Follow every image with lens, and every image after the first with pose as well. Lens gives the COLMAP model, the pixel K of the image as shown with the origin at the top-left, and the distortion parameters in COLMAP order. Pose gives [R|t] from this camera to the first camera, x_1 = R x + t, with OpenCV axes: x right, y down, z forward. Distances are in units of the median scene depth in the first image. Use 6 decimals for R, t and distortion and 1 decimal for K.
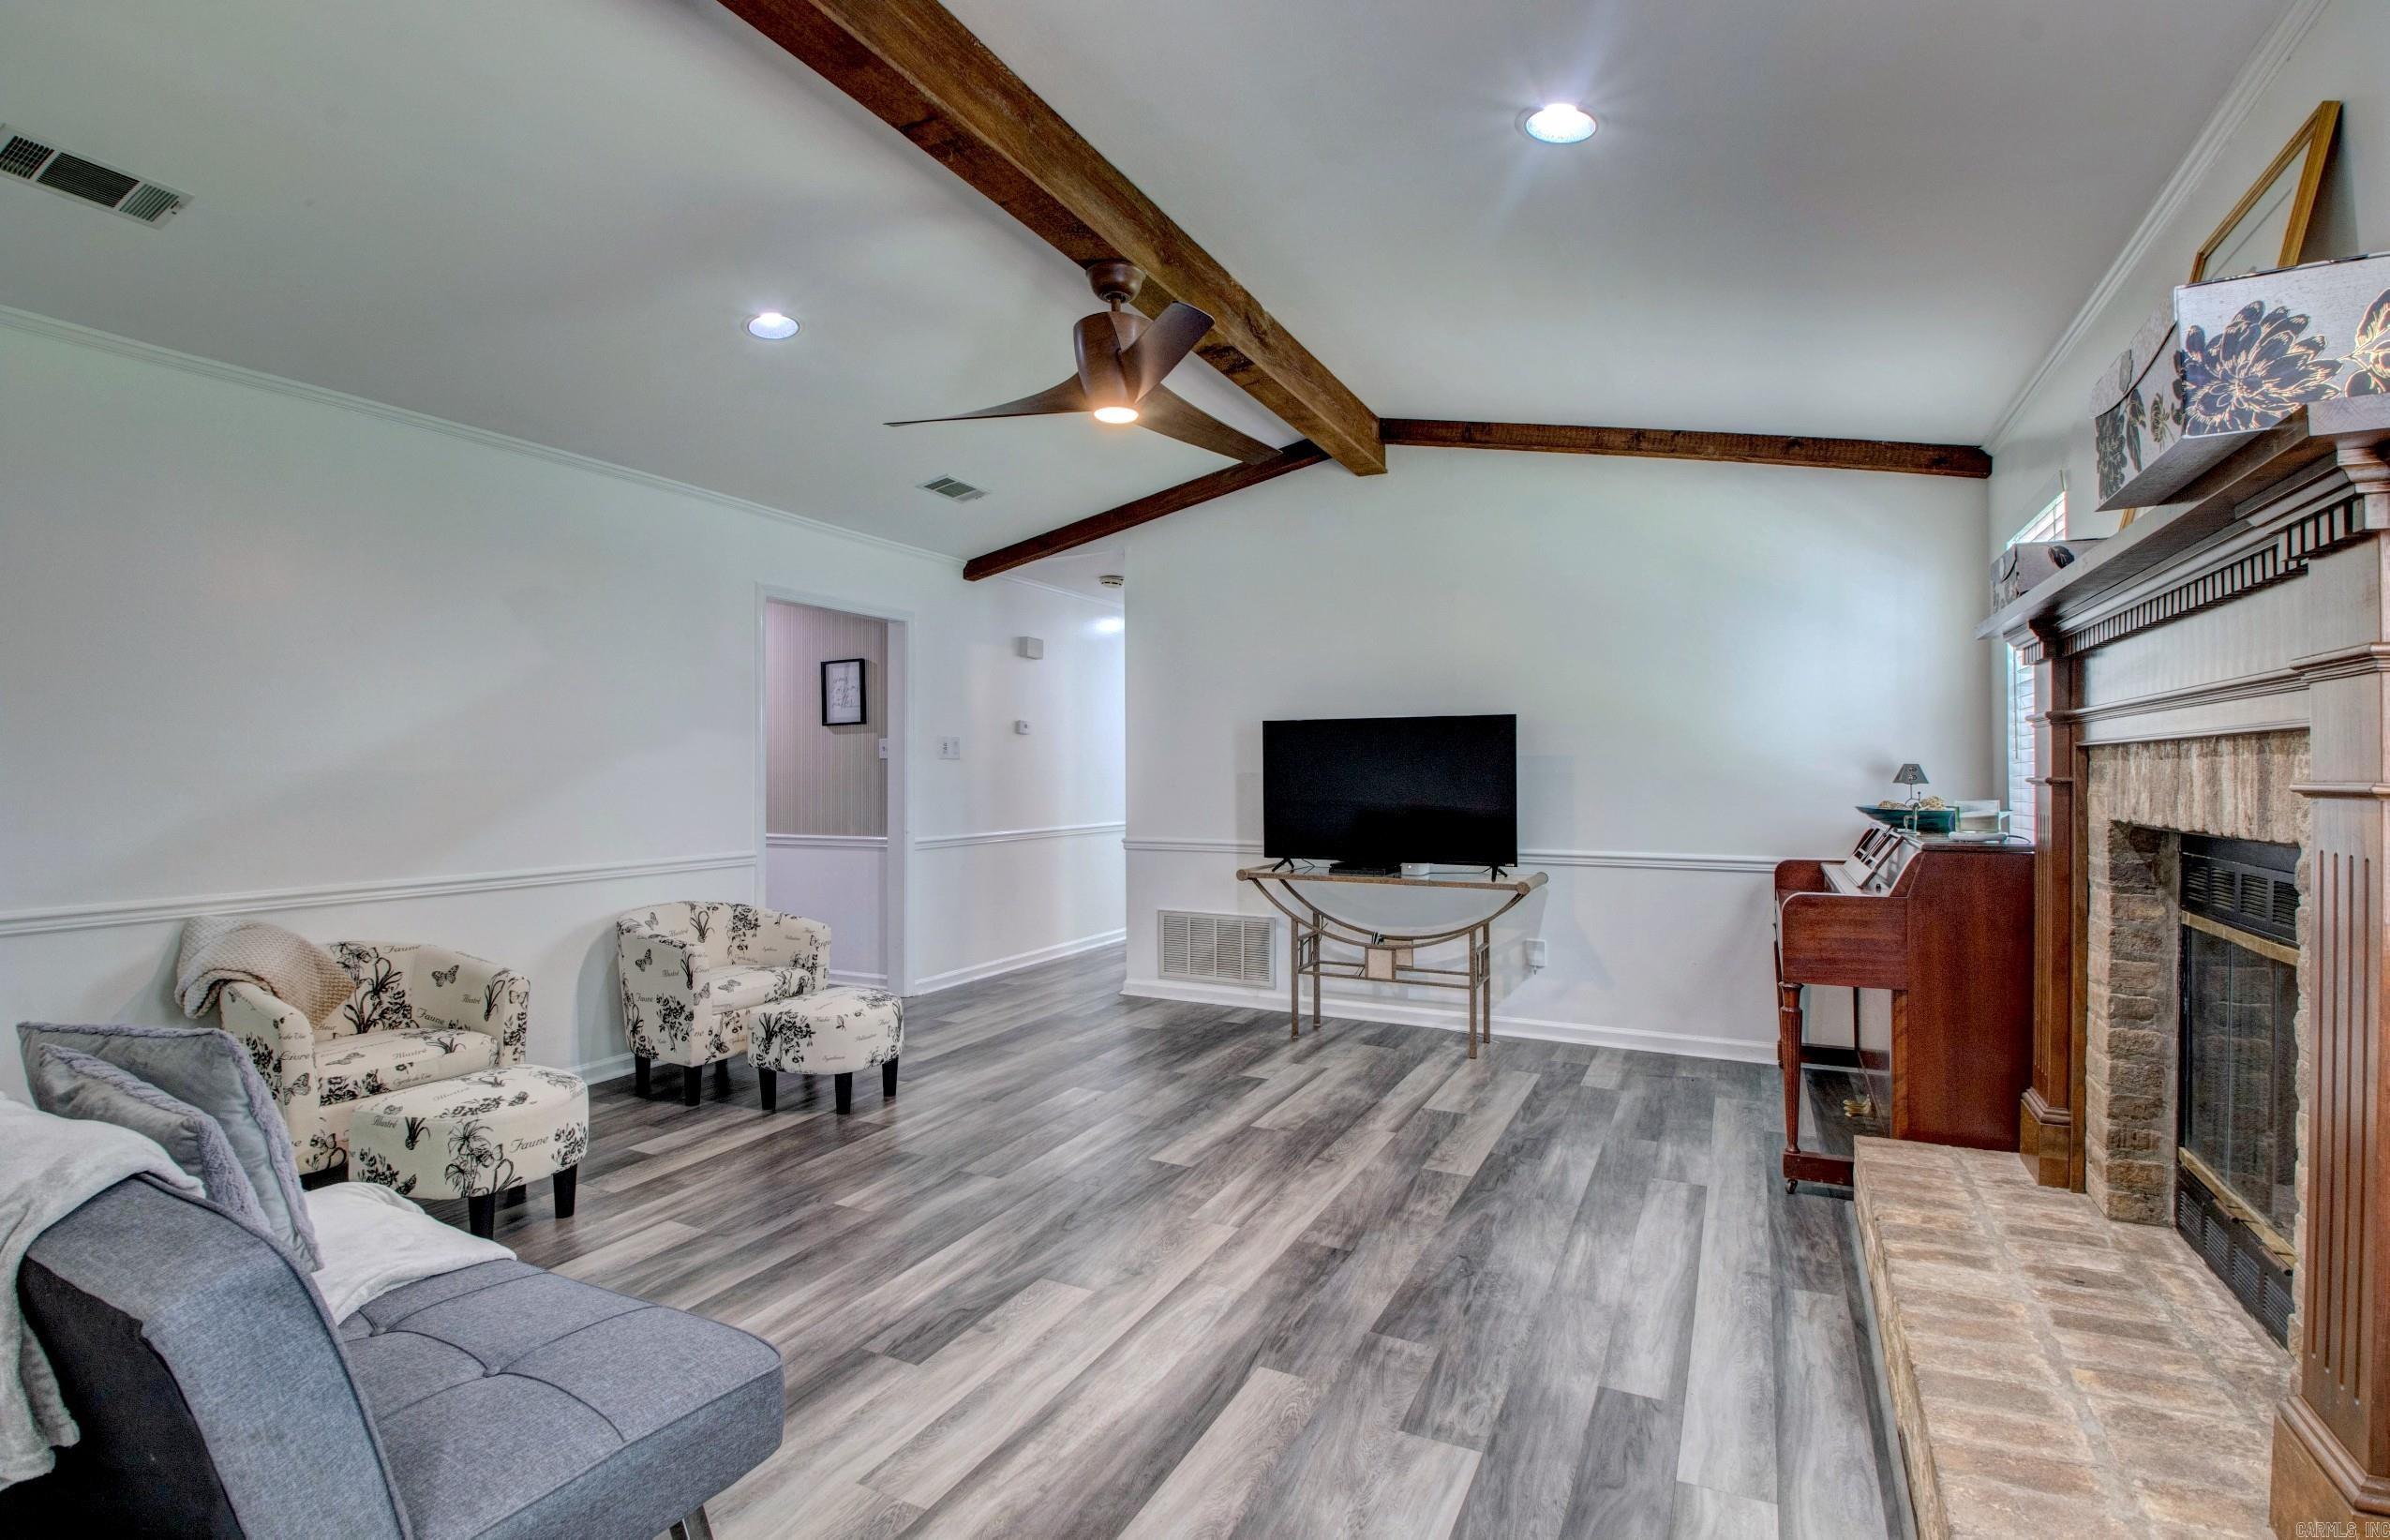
lens RADIAL K [[1108.8, 0, 1190.3], [0, 1108.8, 761.8], [0, 0, 1]] dist [0.024286, -0.032647]
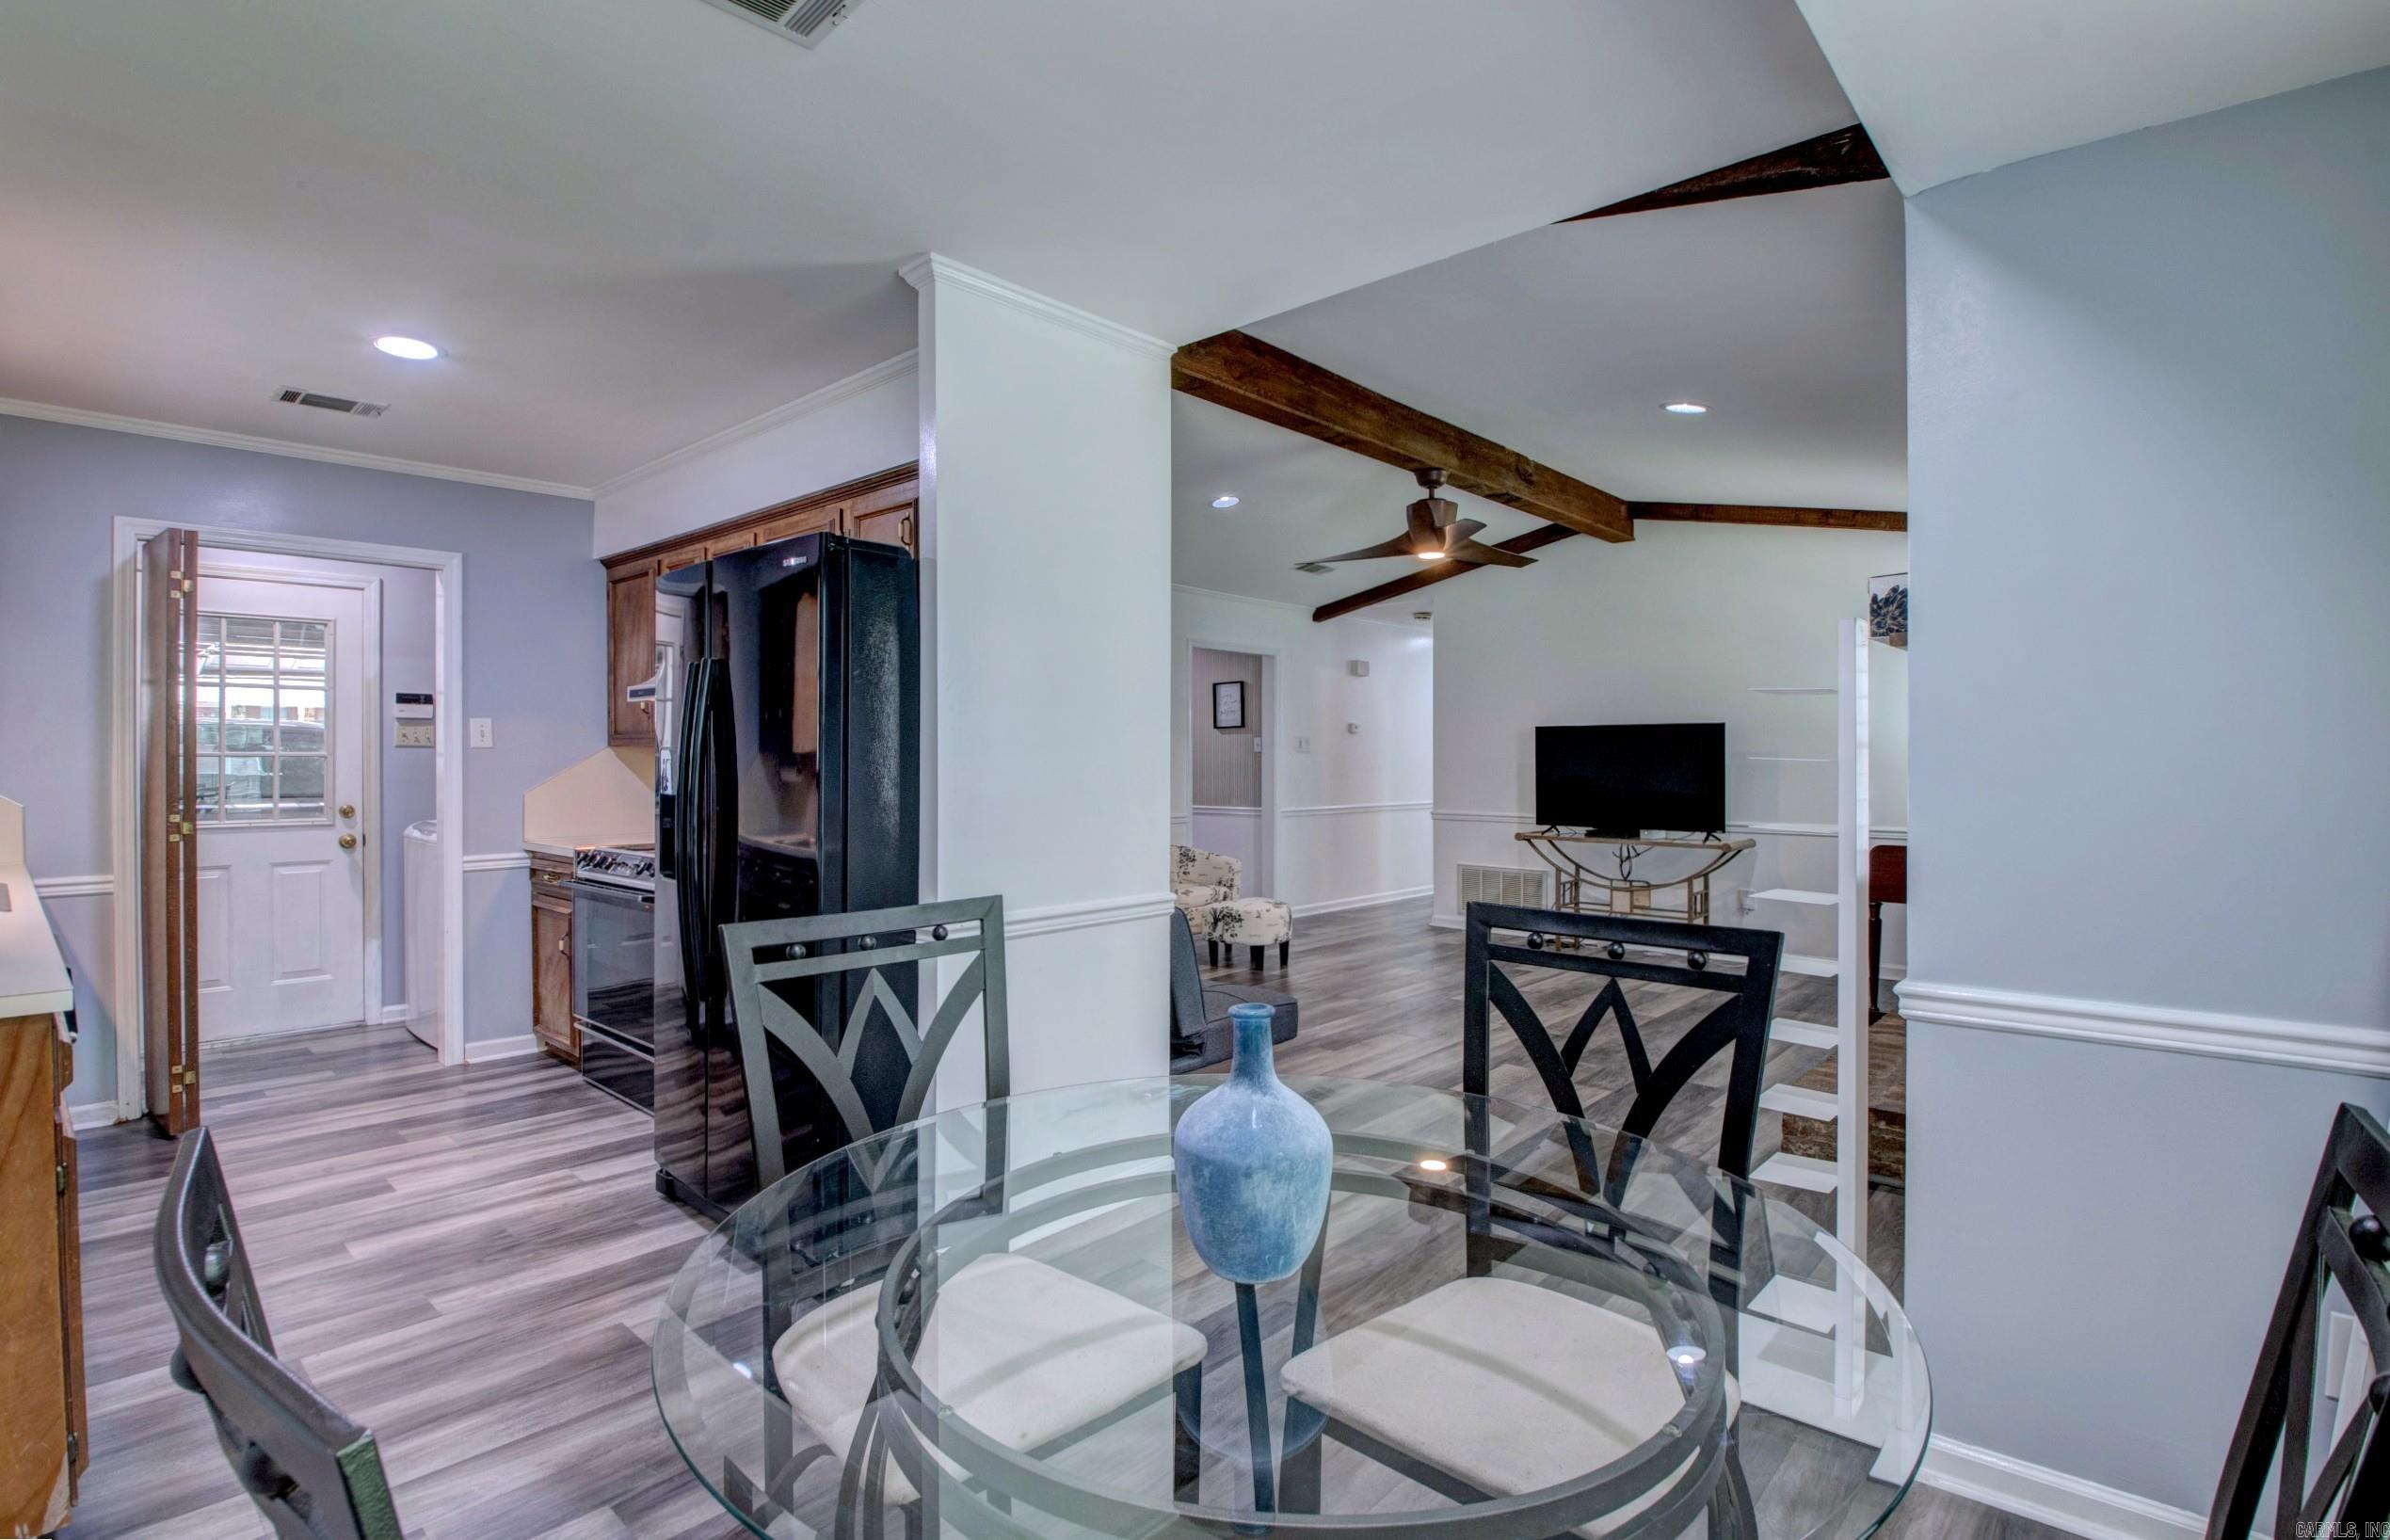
lens RADIAL K [[1108.8, 0, 1190.3], [0, 1108.8, 761.8], [0, 0, 1]] dist [0.024286, -0.032647]
pose [[0.963771, 0.003877, -0.266702, 0.029495], [-0.001038, 0.999941, 0.010785, -0.010735], [0.266728, -0.010117, 0.963719, -0.680787]]
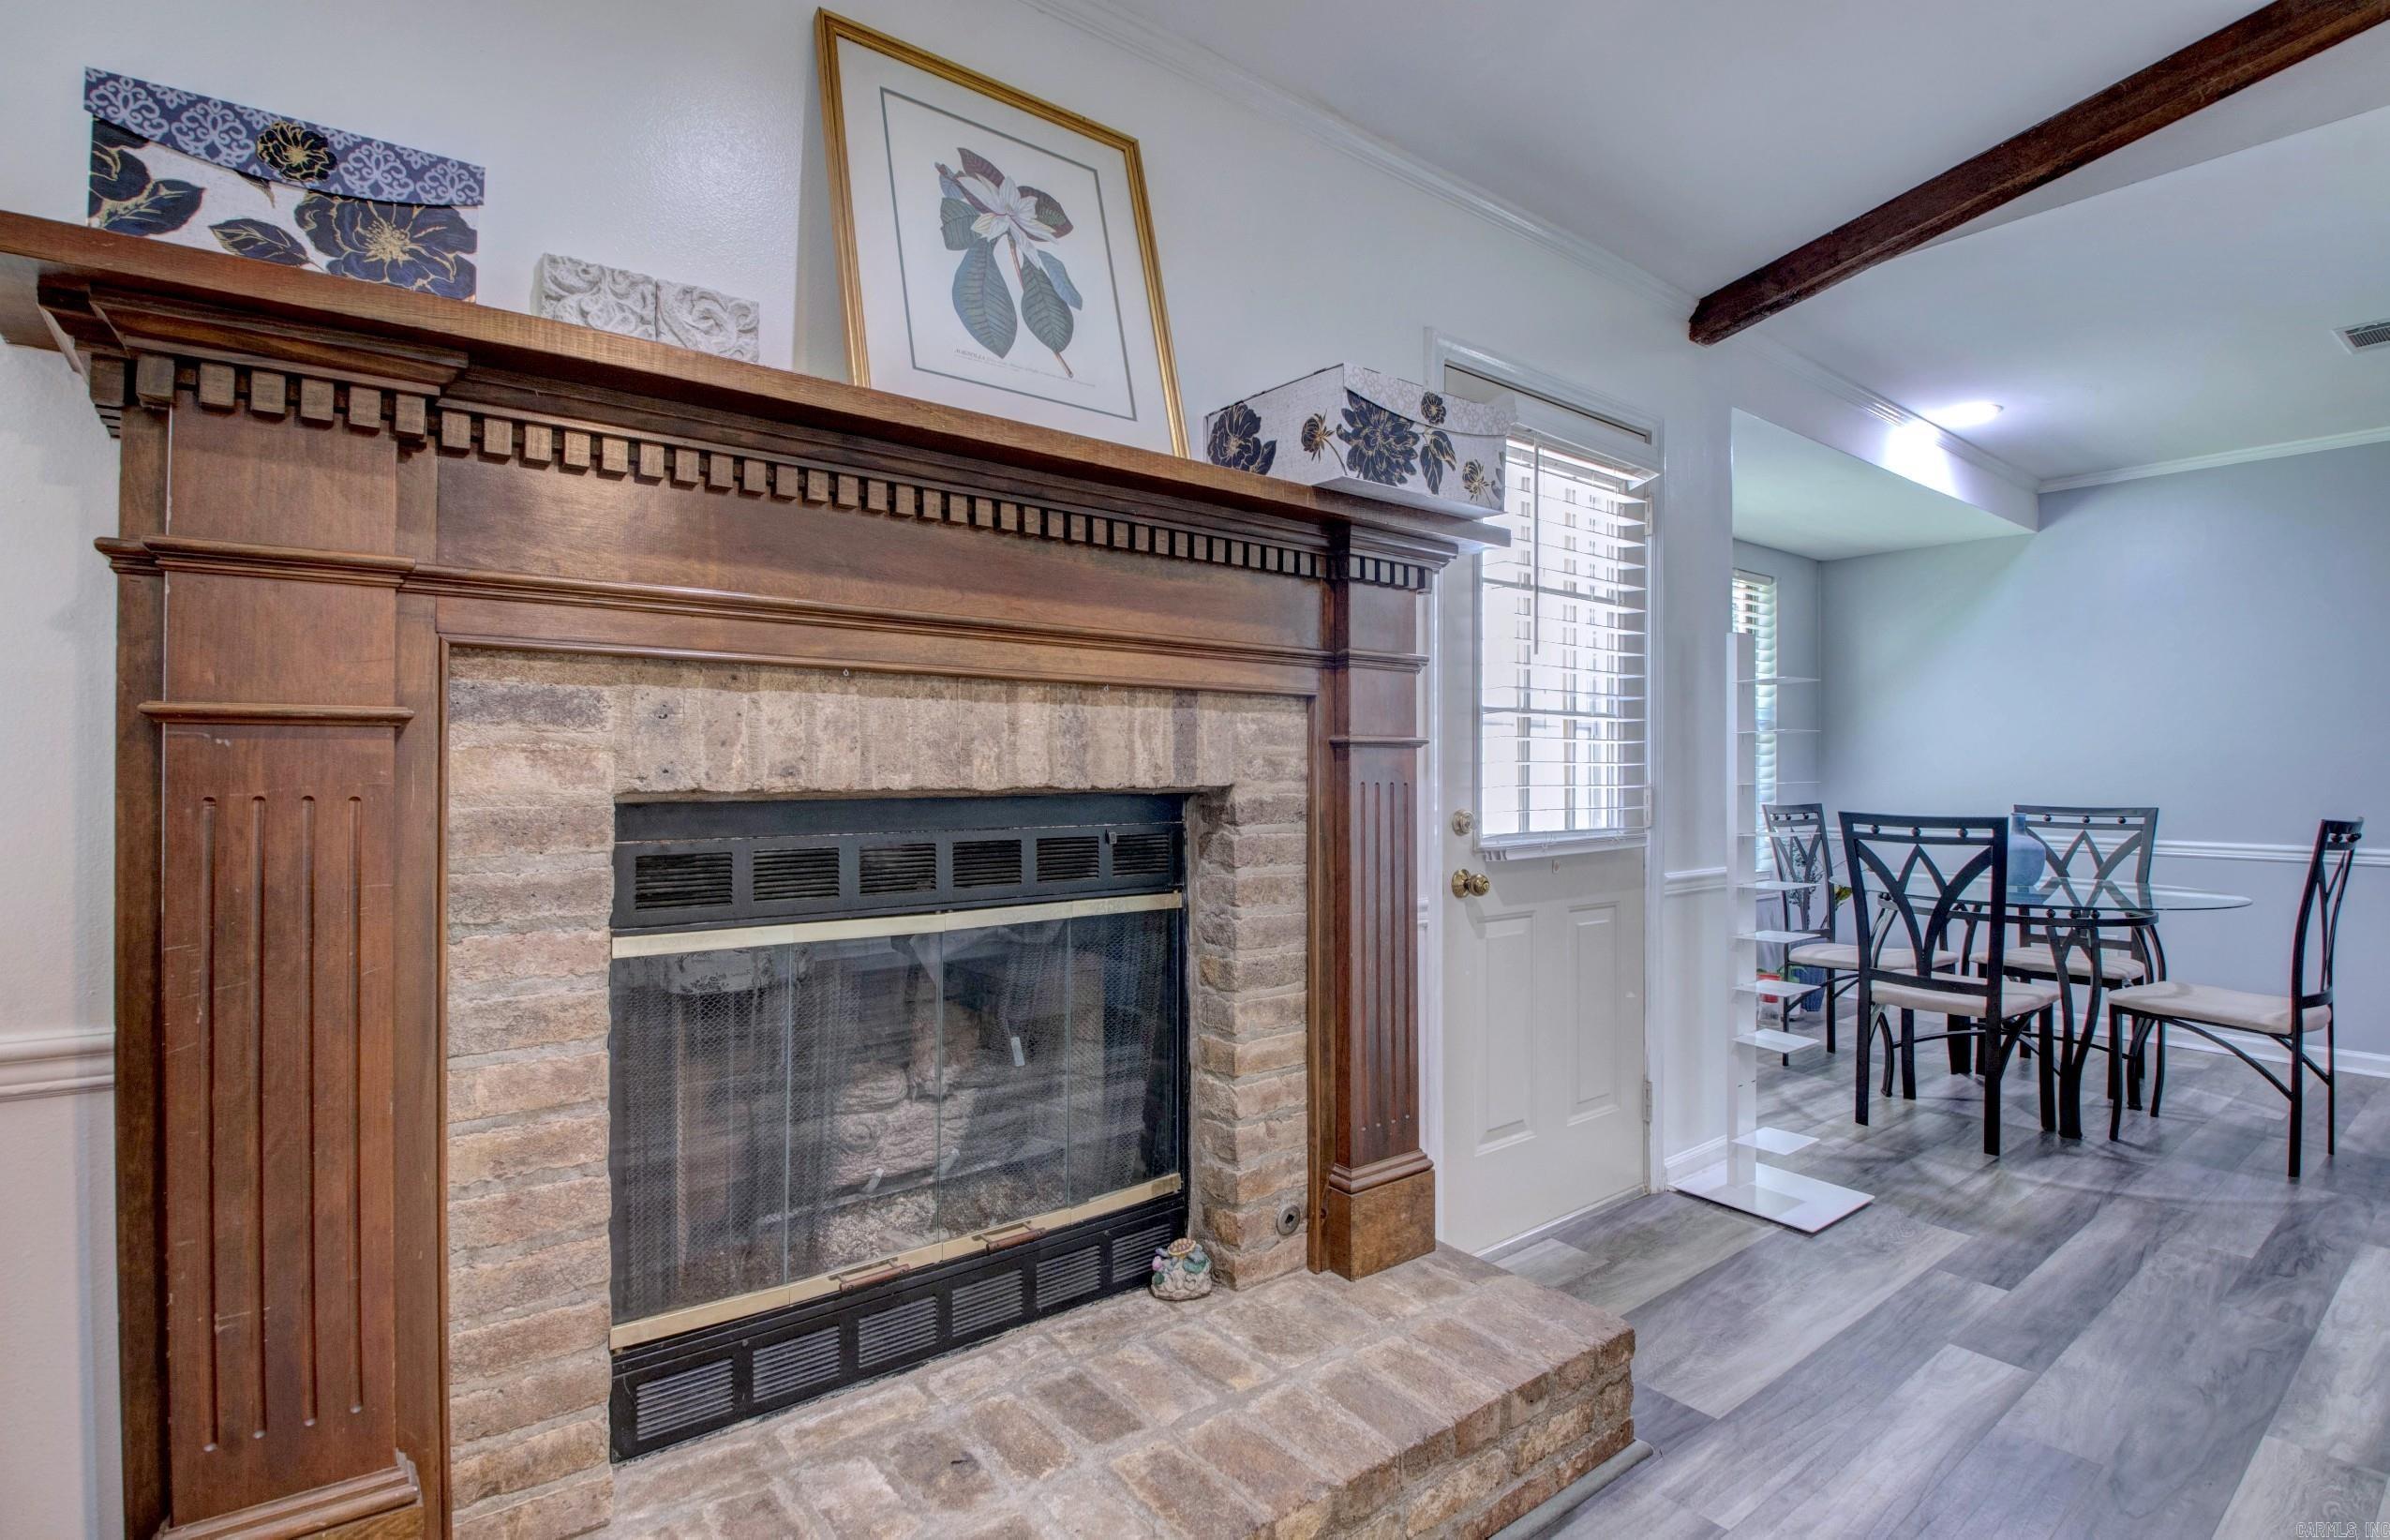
lens RADIAL K [[1117.0, 0, 1186.1], [0, 1117.0, 757.6], [0, 0, 1]] dist [0.003476, -0.017114]
pose [[-0.903011, 0.004092, 0.429599, 0.233609], [-0.004912, 0.999791, -0.019847, 0.030582], [-0.429590, -0.020032, -0.902802, 0.955553]]
